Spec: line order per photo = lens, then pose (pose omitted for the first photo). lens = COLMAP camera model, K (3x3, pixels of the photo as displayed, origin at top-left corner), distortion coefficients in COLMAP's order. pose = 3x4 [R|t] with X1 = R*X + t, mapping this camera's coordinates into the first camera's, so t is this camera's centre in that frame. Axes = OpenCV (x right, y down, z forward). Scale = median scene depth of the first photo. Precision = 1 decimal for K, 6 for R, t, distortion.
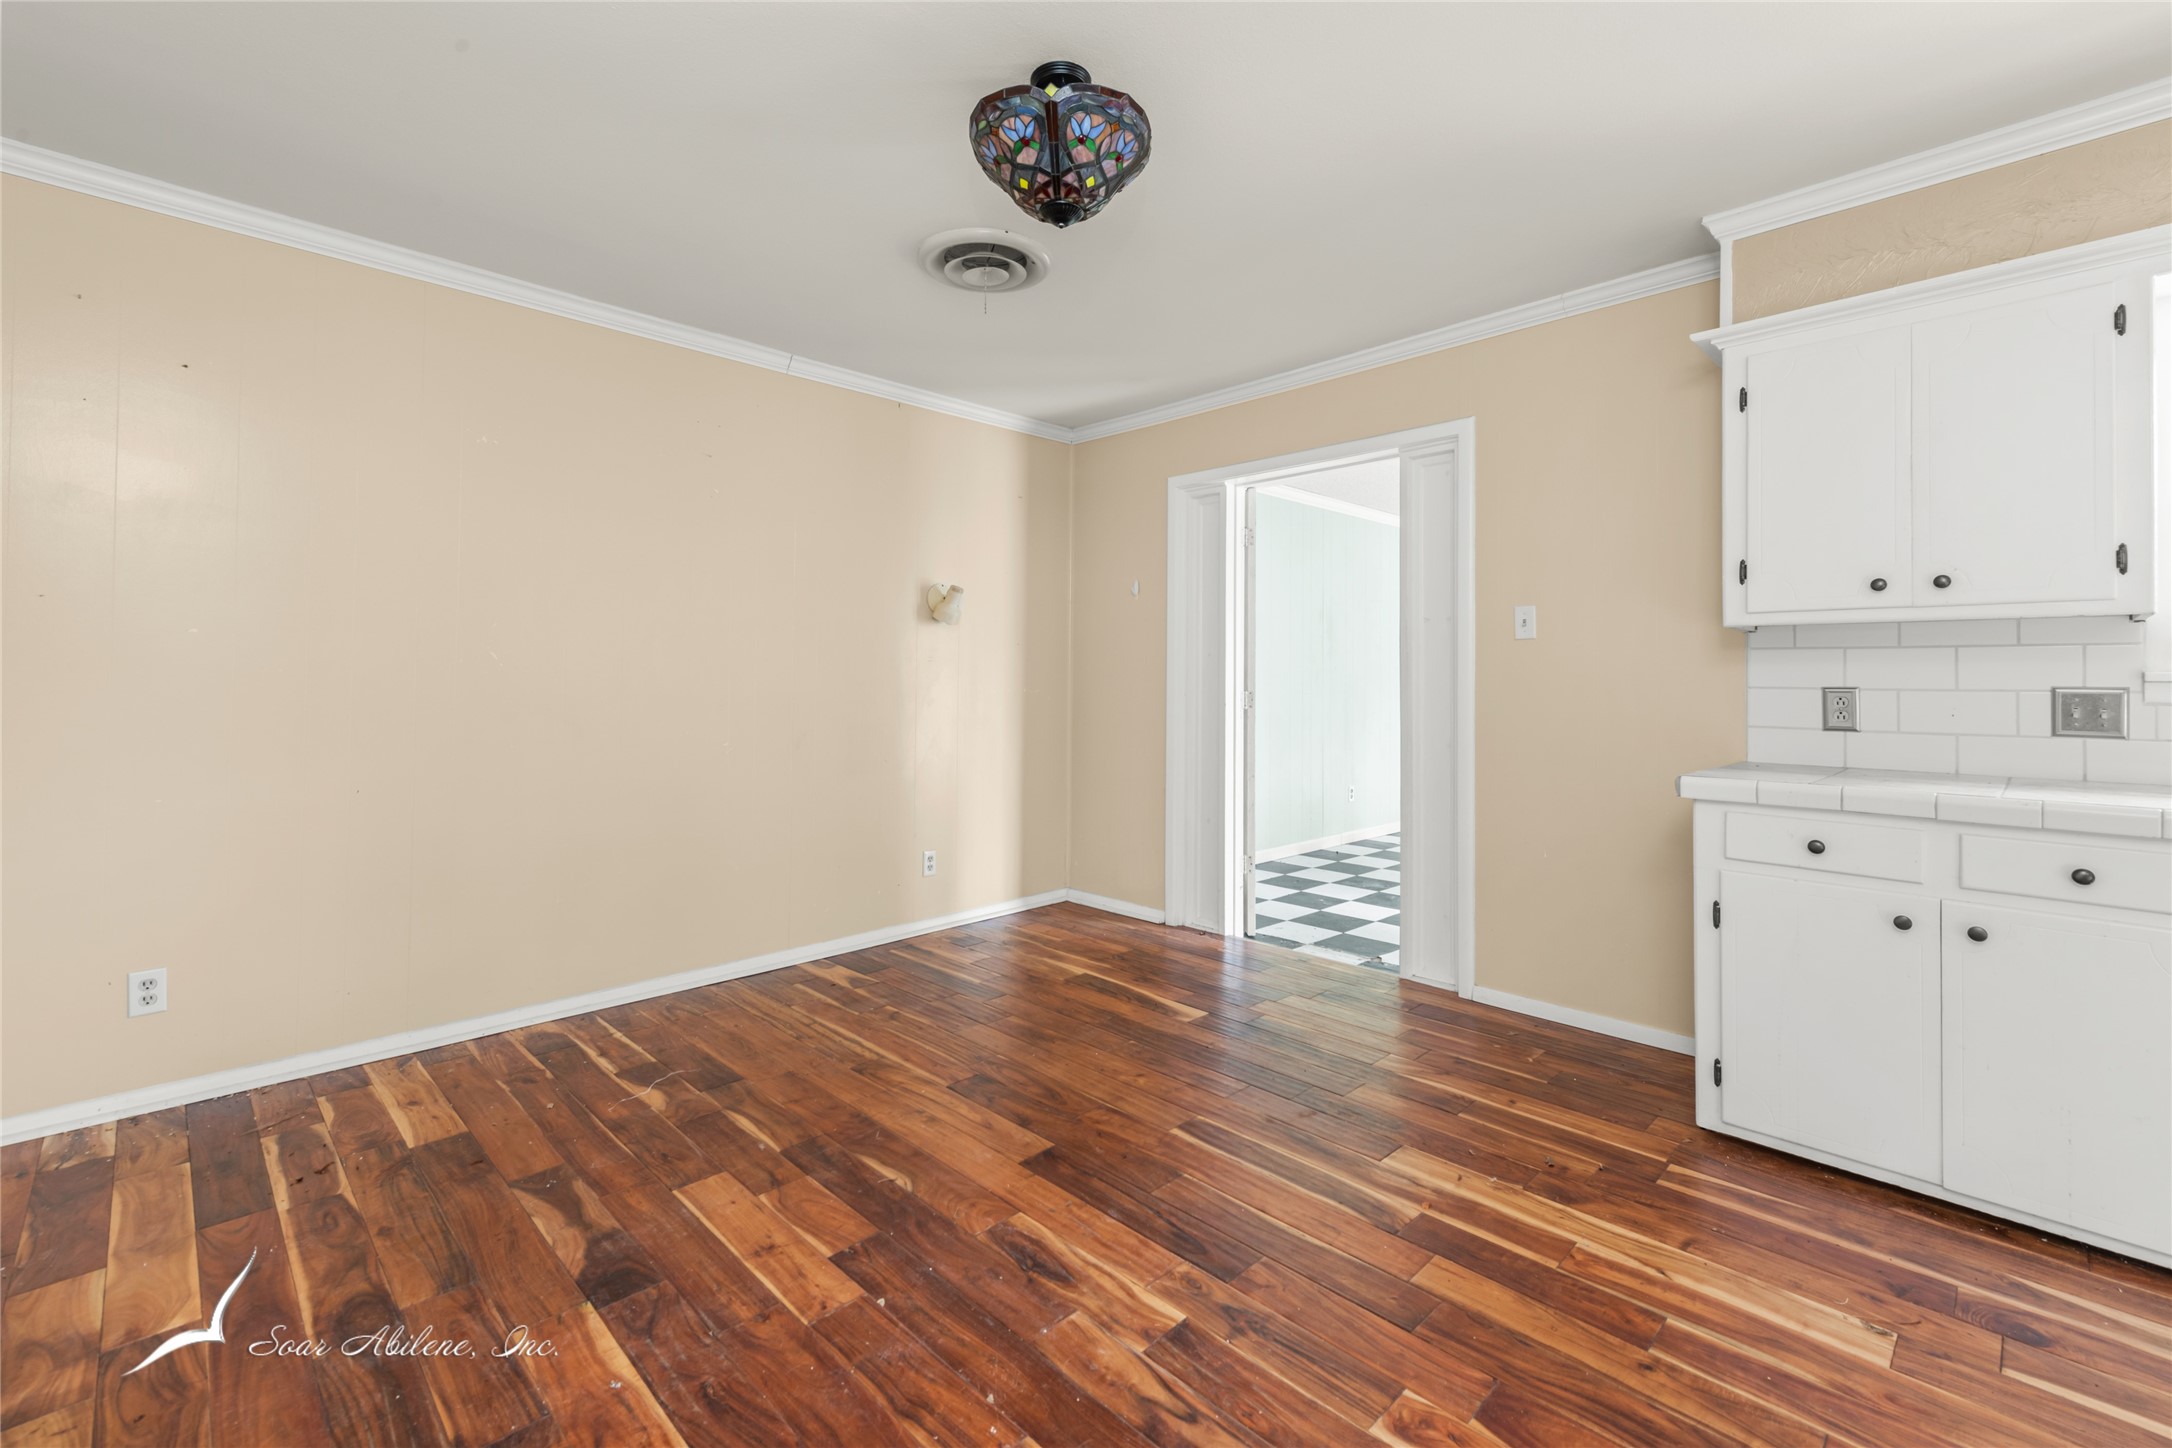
lens RADIAL K [[921.3, 0, 1083.1], [0, 921.3, 690.9], [0, 0, 1]] dist [0.016060, -0.003244]
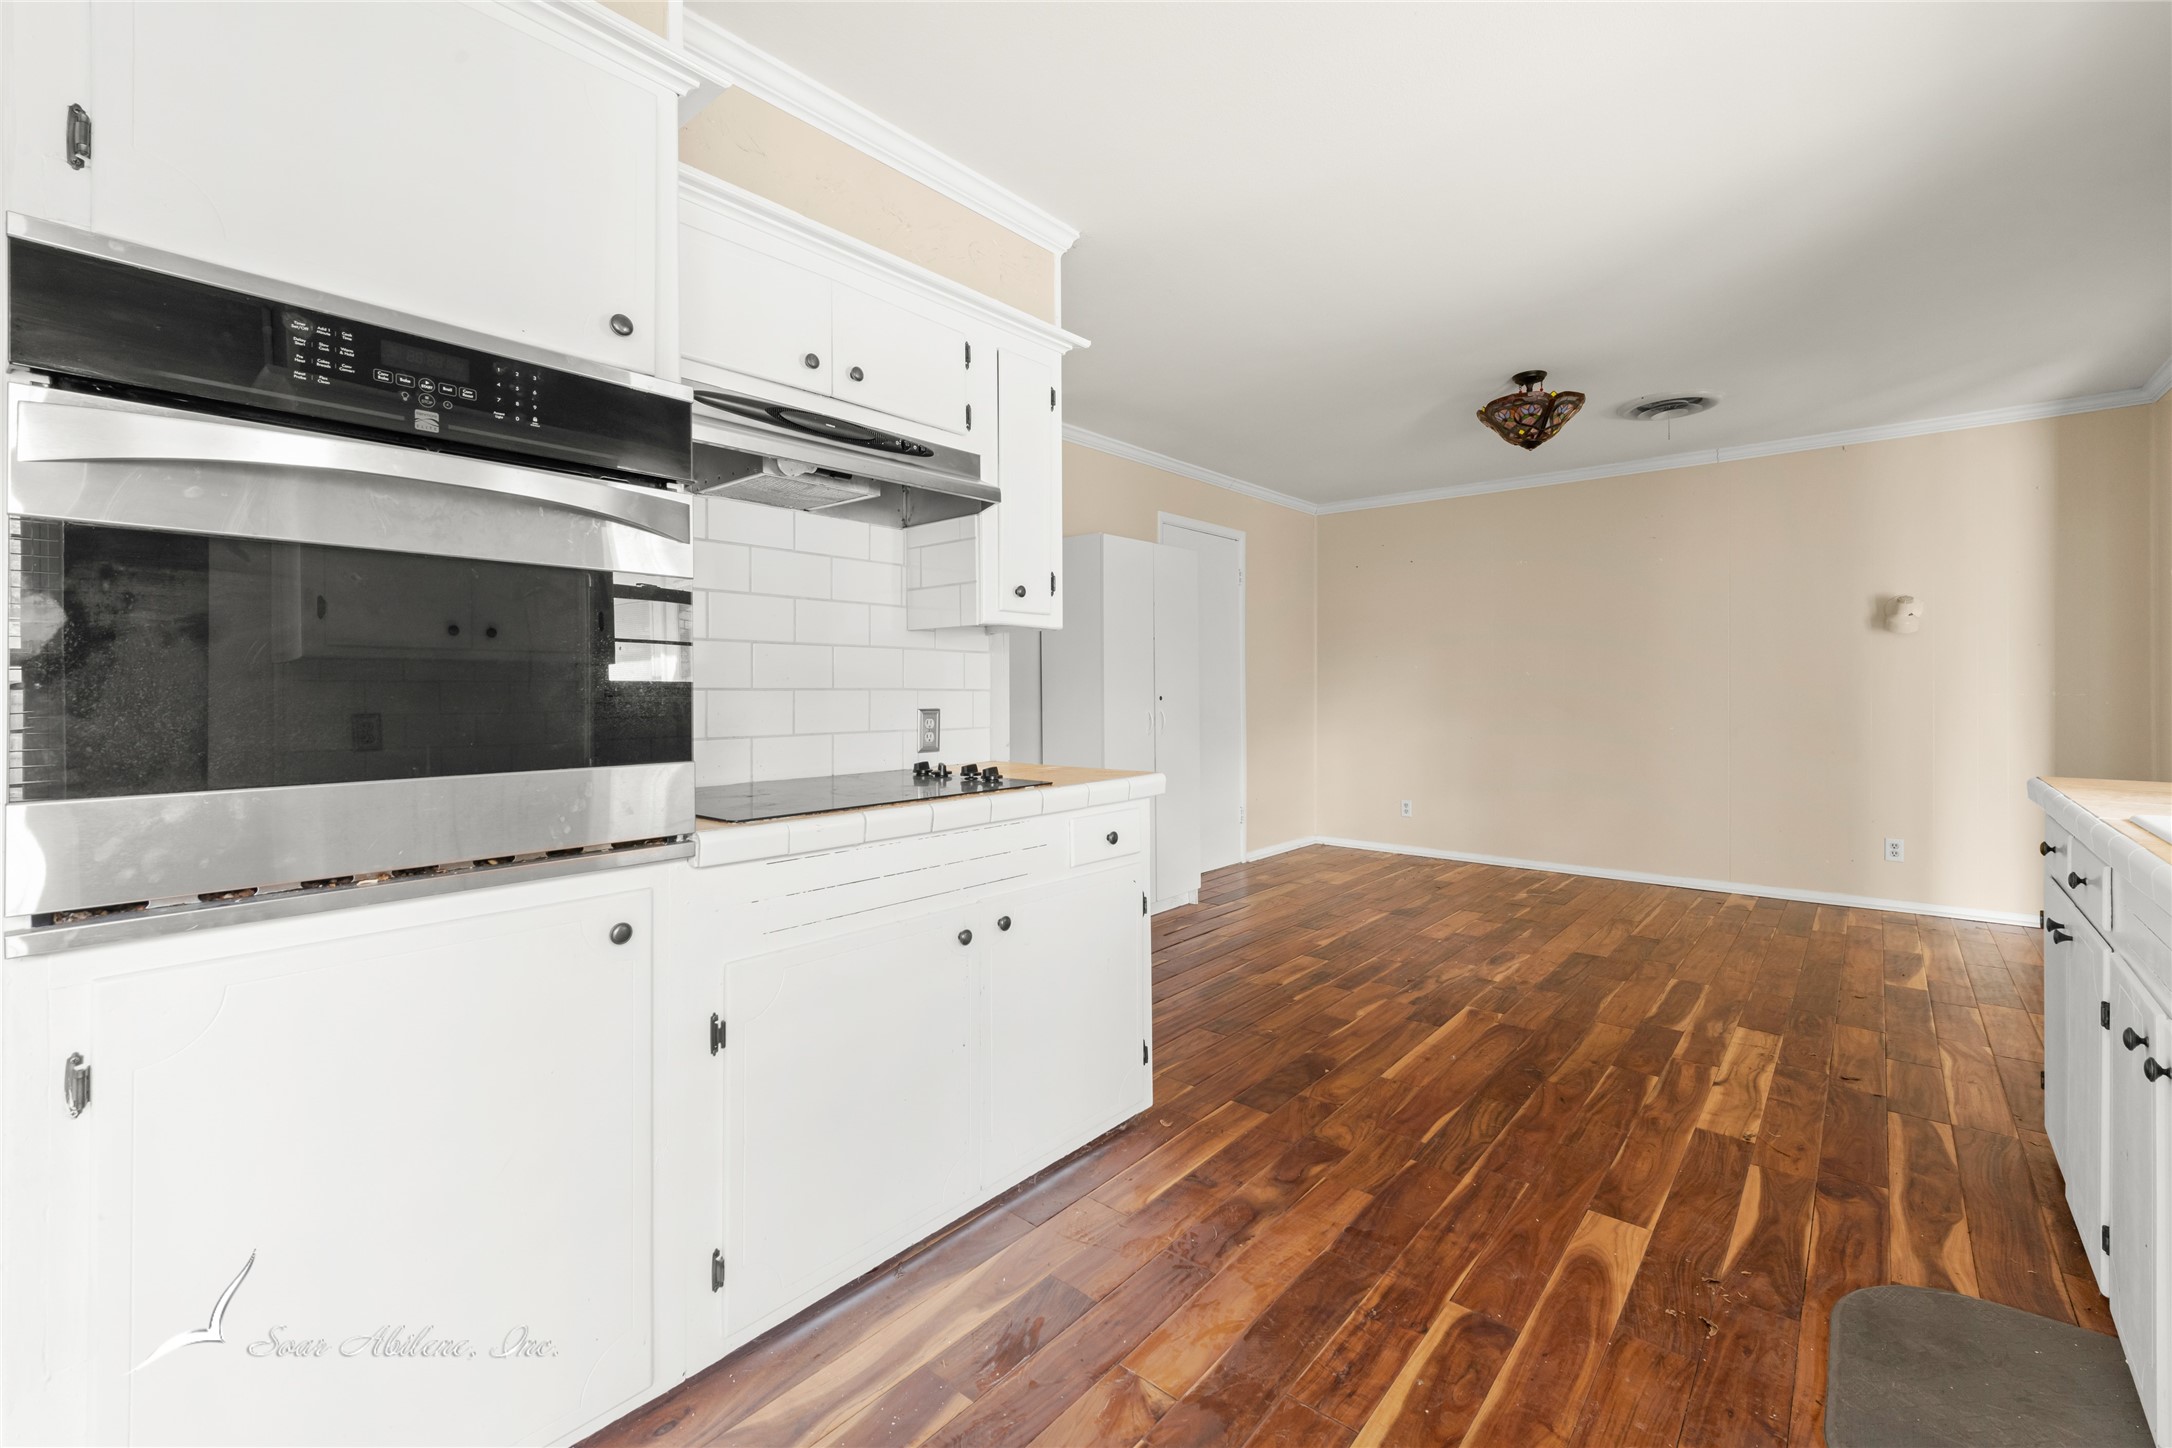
lens RADIAL K [[921.3, 0, 1091.5], [0, 921.3, 686.4], [0, 0, 1]] dist [0.016060, -0.003244]
pose [[0.089925, -0.003480, -0.995942, 1.909592], [-0.008276, 0.999957, -0.004241, 0.012794], [0.995914, 0.008624, 0.089892, -0.111373]]
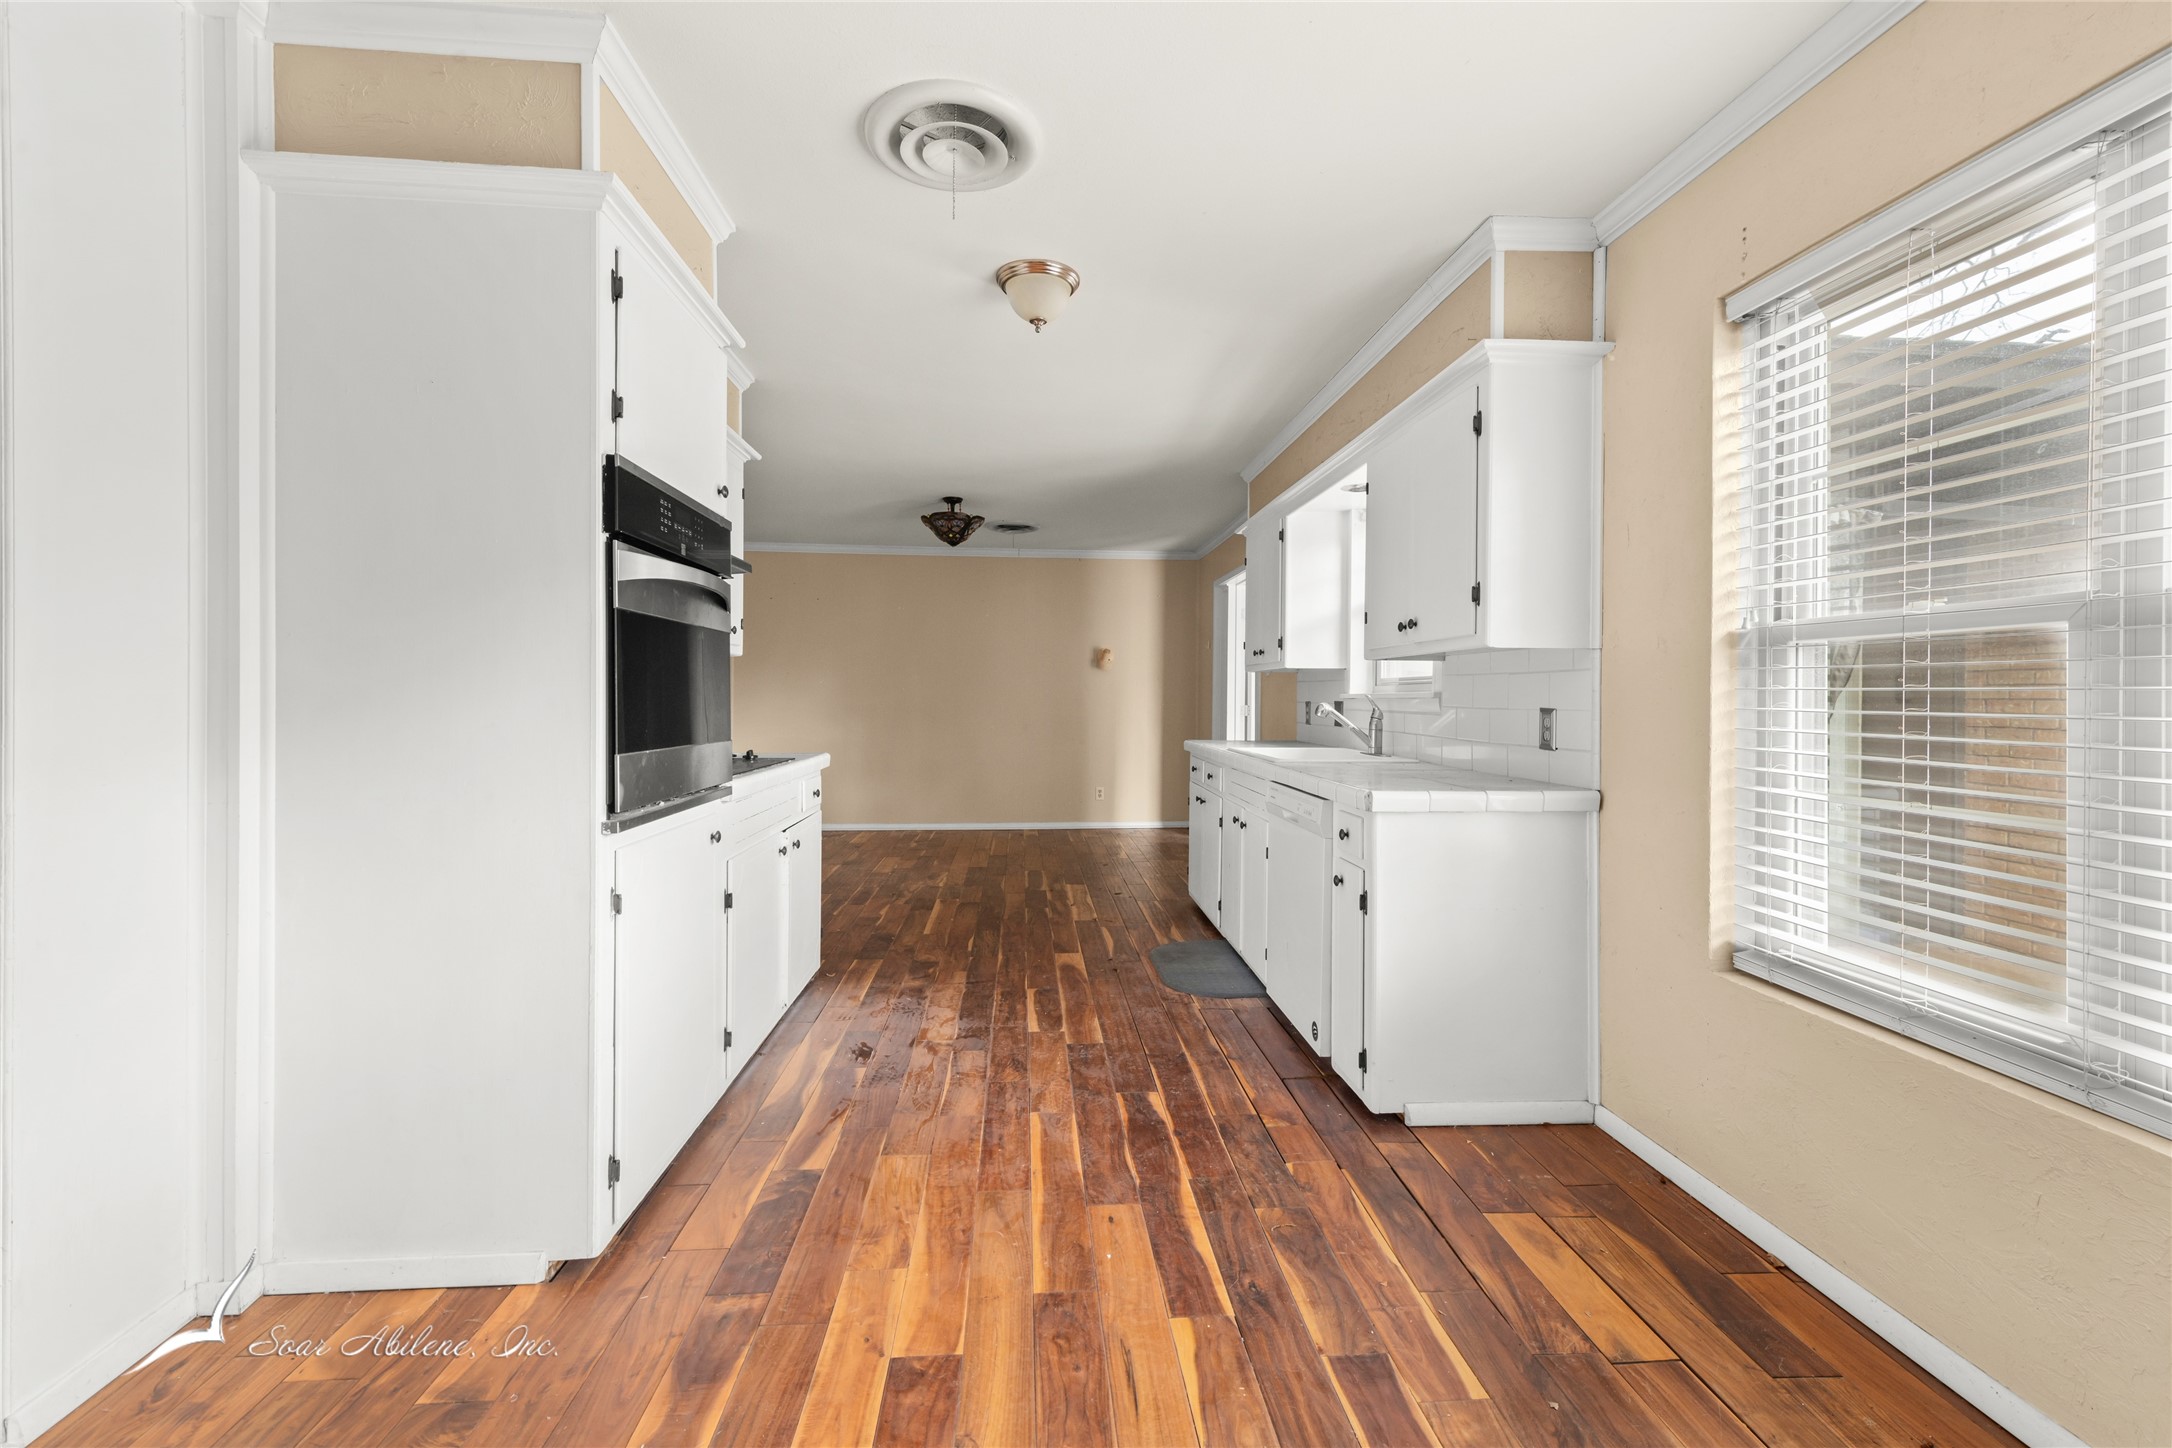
lens RADIAL K [[921.3, 0, 1085.3], [0, 921.3, 703.1], [0, 0, 1]] dist [0.016060, -0.003244]
pose [[0.759837, 0.006396, -0.650082, 2.372265], [-0.013119, 0.999899, -0.005496, 0.023270], [0.649981, 0.012704, 0.759844, -1.071706]]
